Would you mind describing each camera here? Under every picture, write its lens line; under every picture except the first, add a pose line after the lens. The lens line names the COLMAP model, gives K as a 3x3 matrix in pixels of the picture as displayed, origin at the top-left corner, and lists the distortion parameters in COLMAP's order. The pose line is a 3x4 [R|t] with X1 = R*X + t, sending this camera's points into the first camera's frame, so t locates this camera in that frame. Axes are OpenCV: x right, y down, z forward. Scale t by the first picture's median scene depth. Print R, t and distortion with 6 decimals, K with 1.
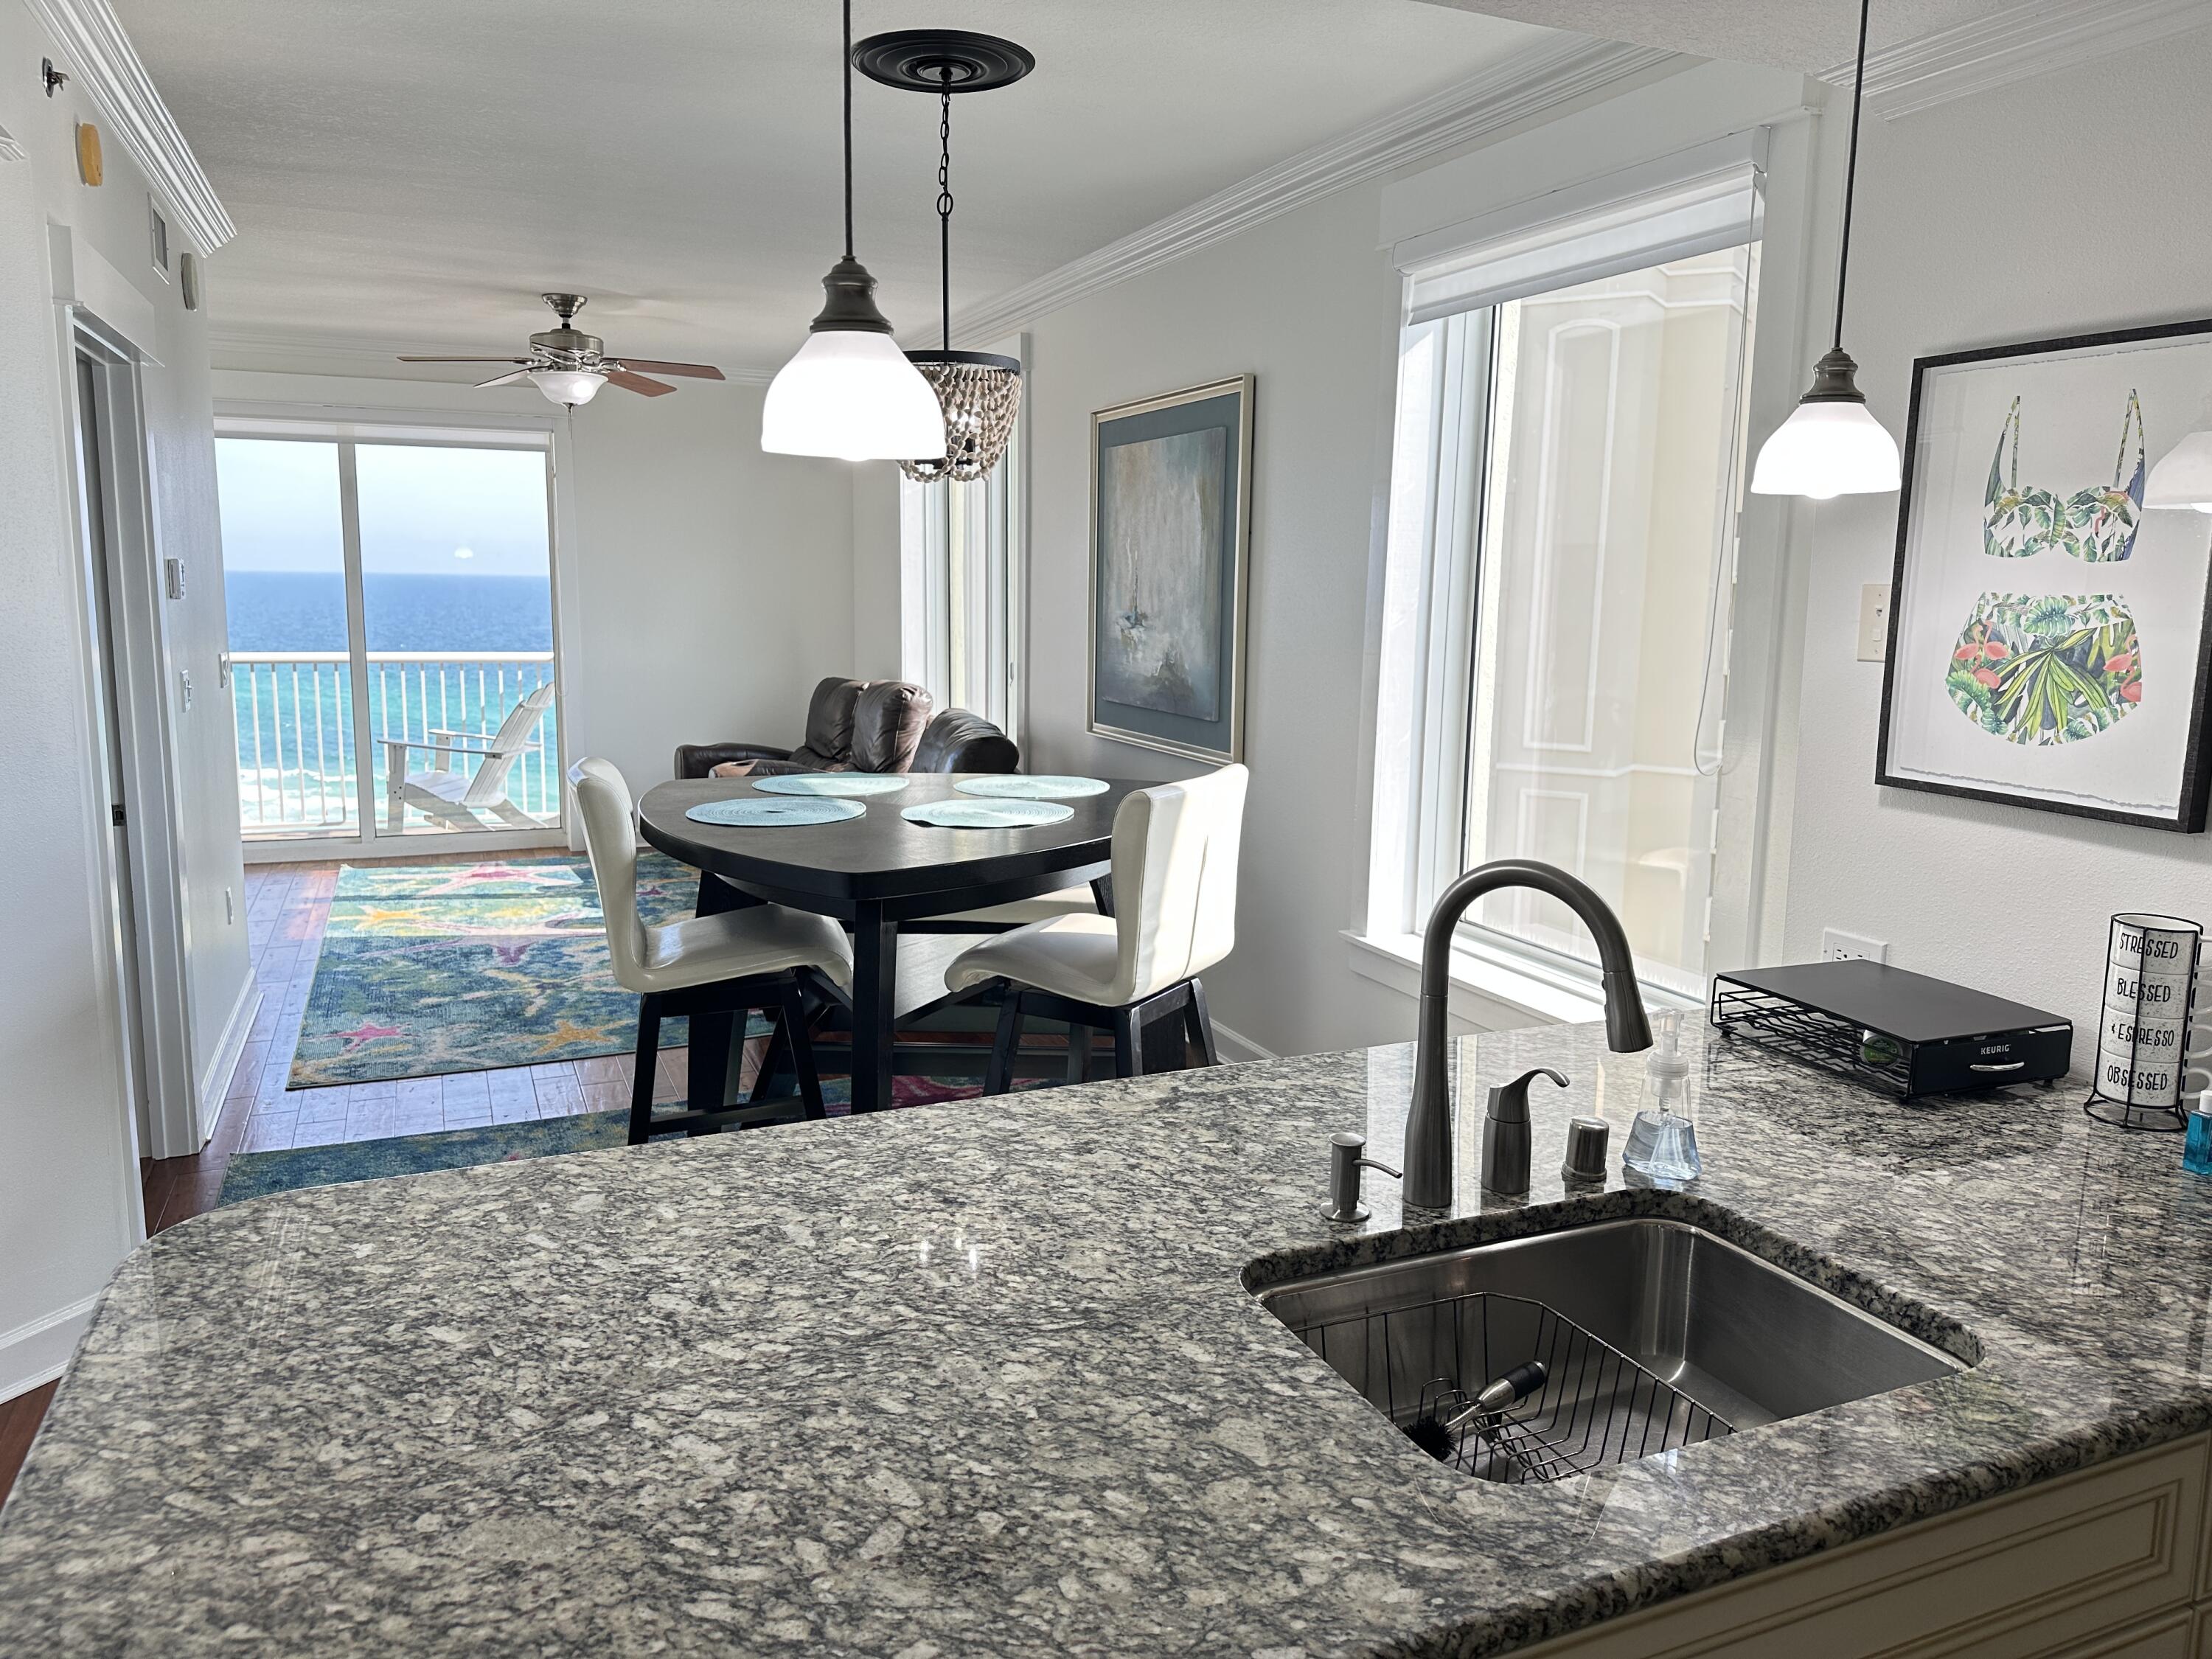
lens RADIAL K [[1561.7, 0, 1111.3], [0, 1561.7, 824.7], [0, 0, 1]] dist [0.001251, -0.015723]
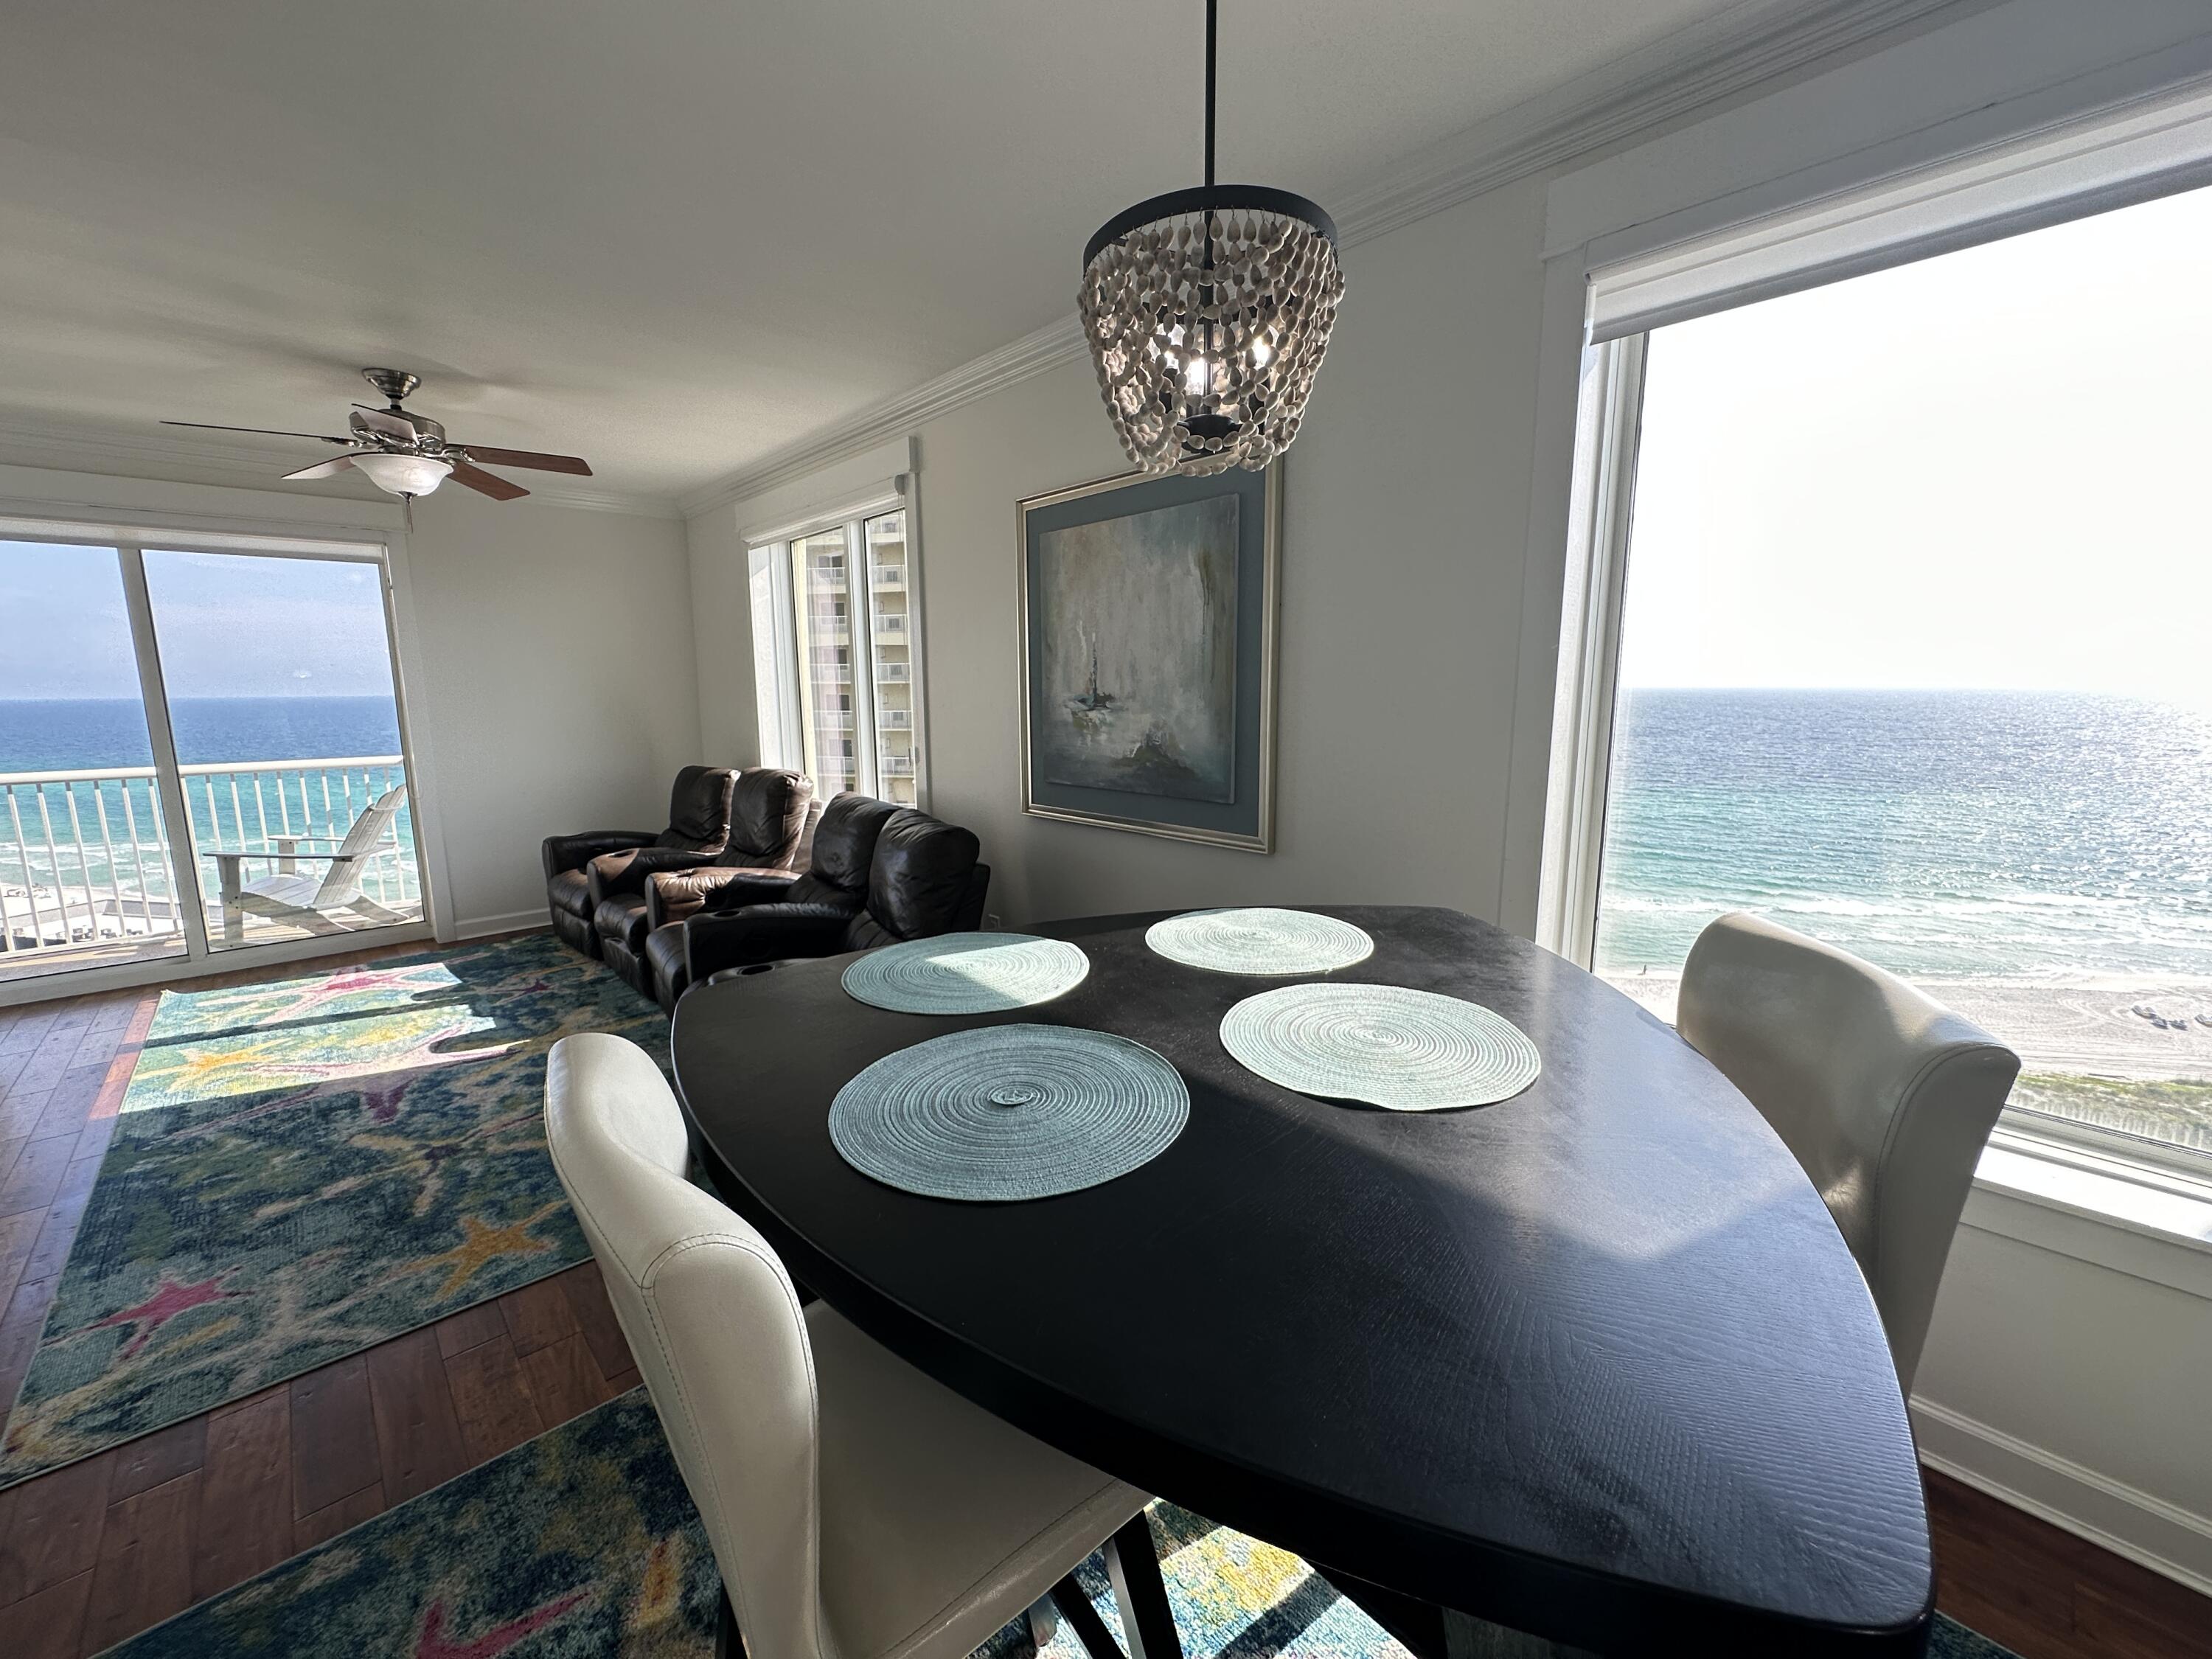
lens RADIAL K [[906.7, 0, 1103.5], [0, 906.7, 832.8], [0, 0, 1]] dist [-0.018328, 0.003753]
pose [[0.946121, -0.075367, 0.314920, -0.157399], [0.073293, 0.997140, 0.018443, -0.053866], [-0.315409, 0.005632, 0.948939, 0.415040]]
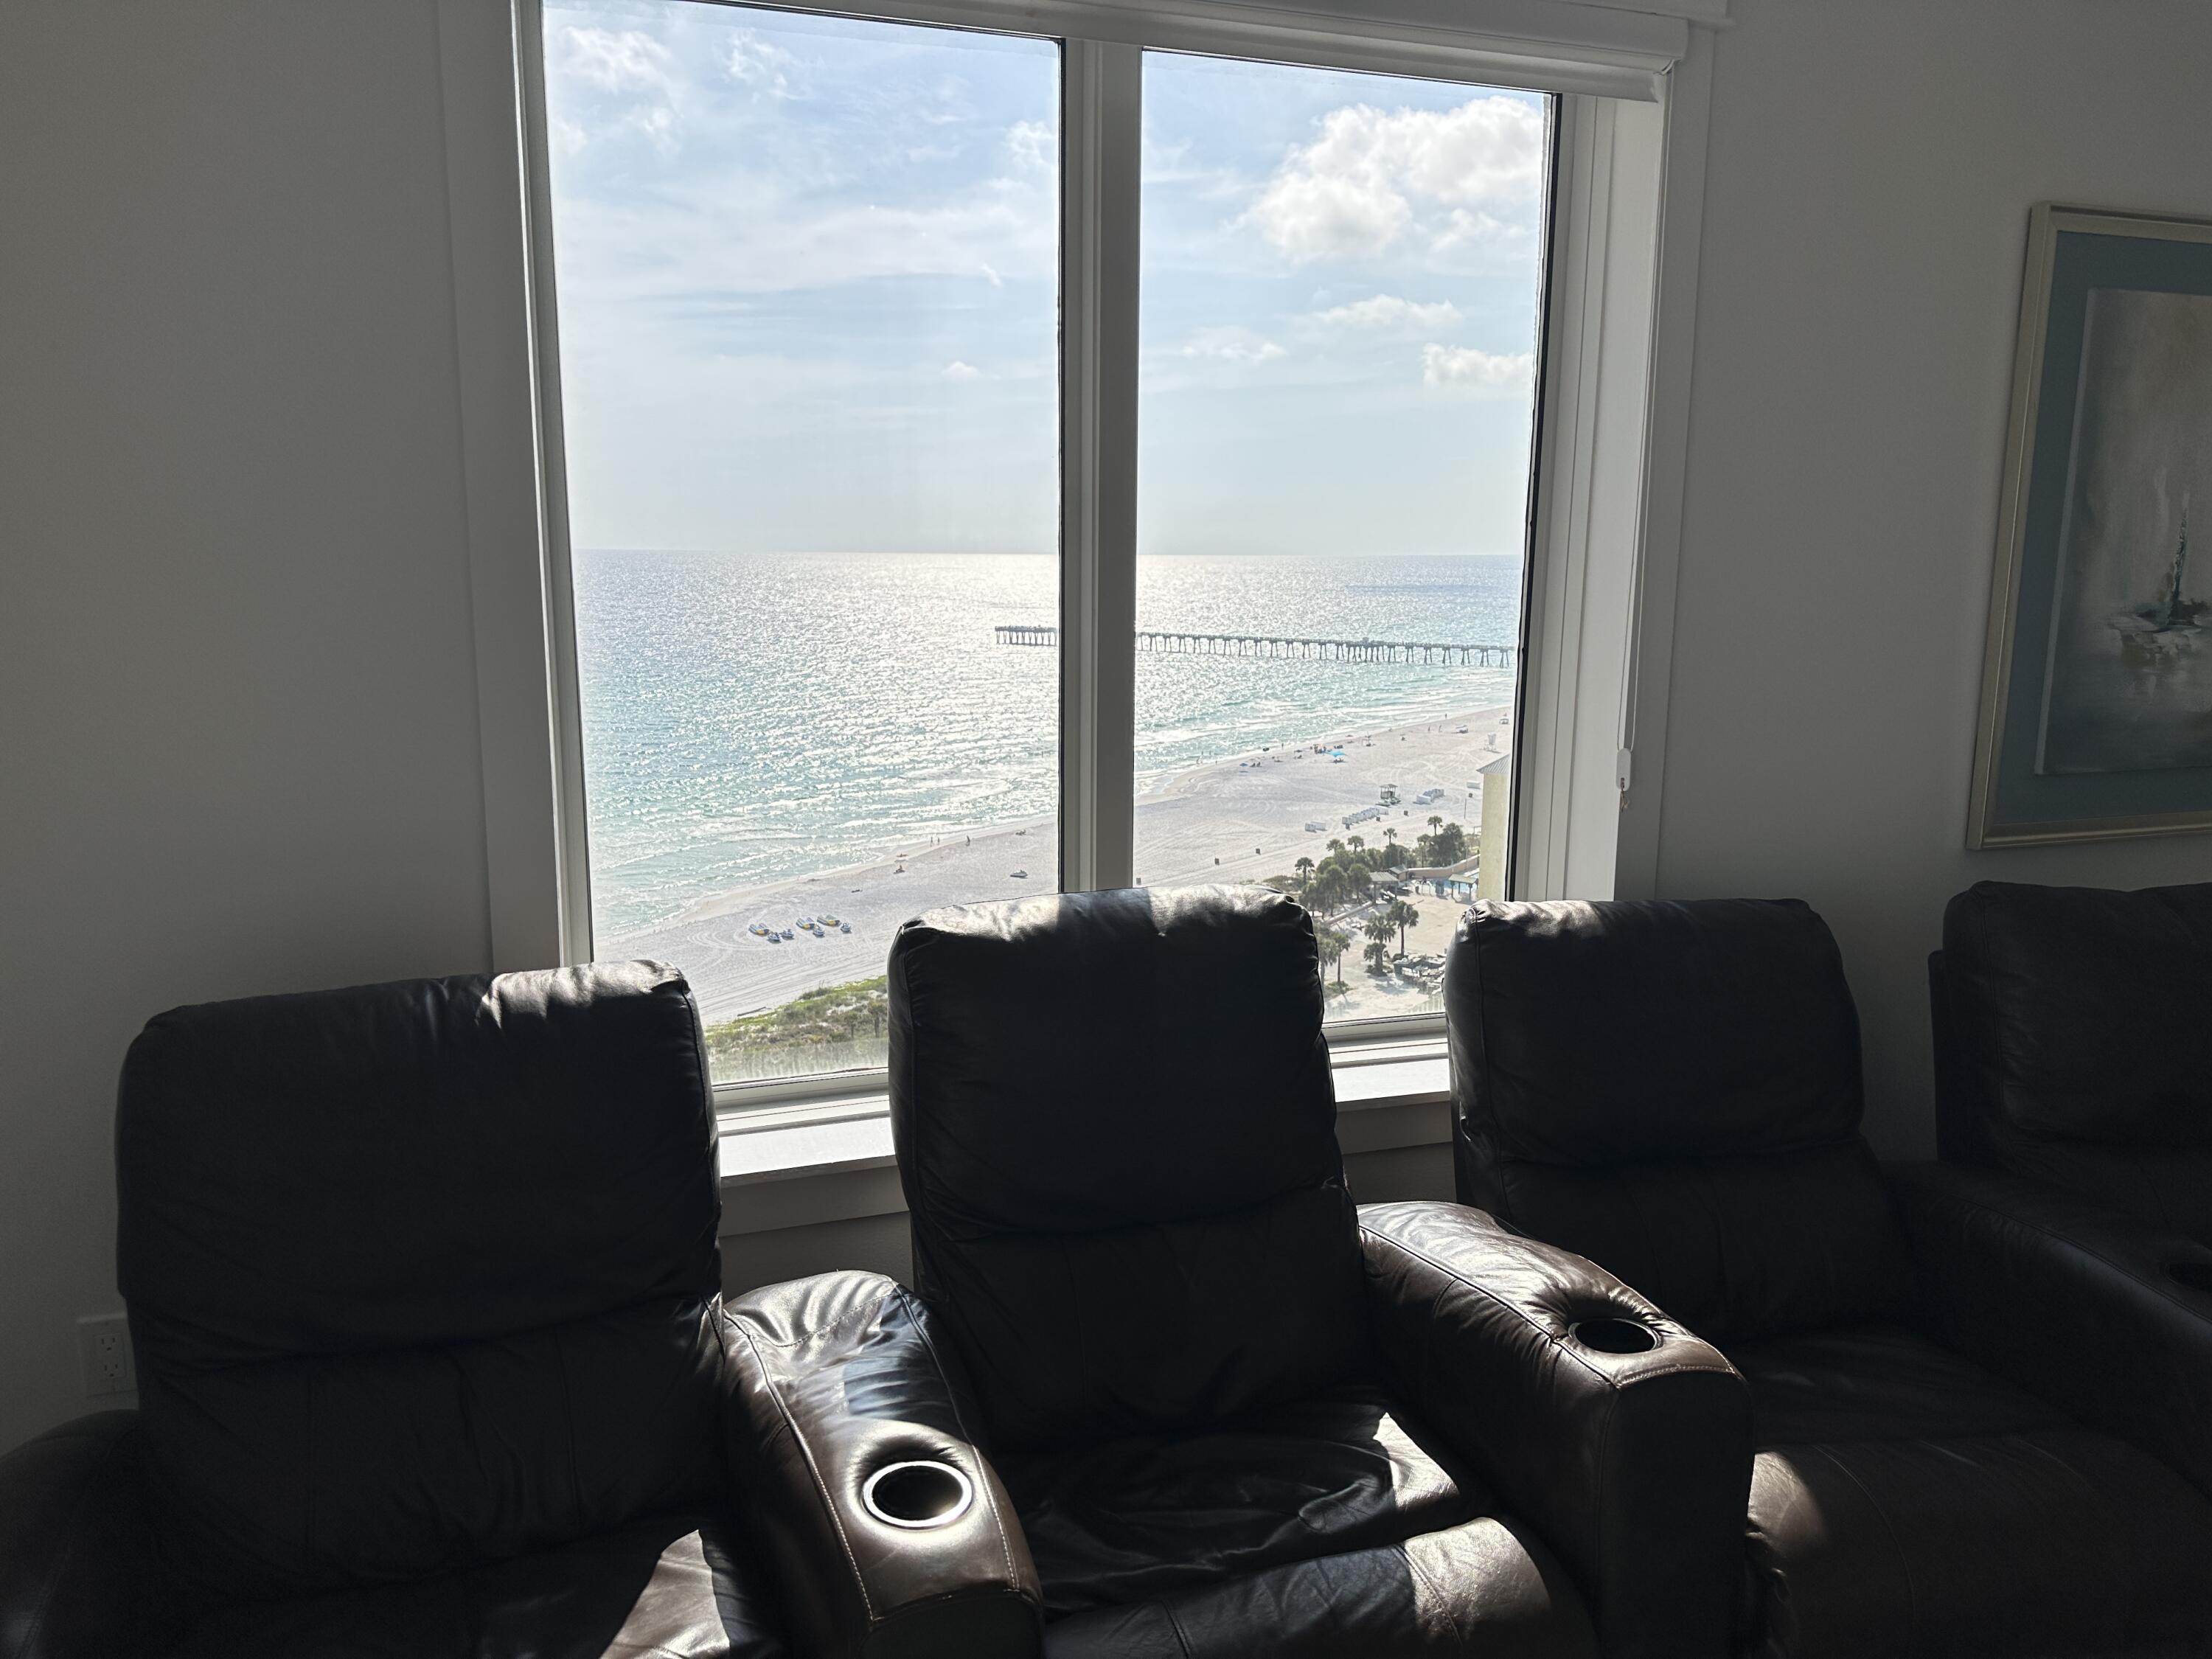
lens RADIAL K [[1561.7, 0, 1104.9], [0, 1561.7, 813.9], [0, 0, 1]] dist [0.001251, -0.015723]
pose [[0.120314, -0.191126, 0.974164, -0.546245], [0.171106, 0.970599, 0.169294, -0.206920], [-0.977879, 0.146316, 0.149479, 1.210379]]
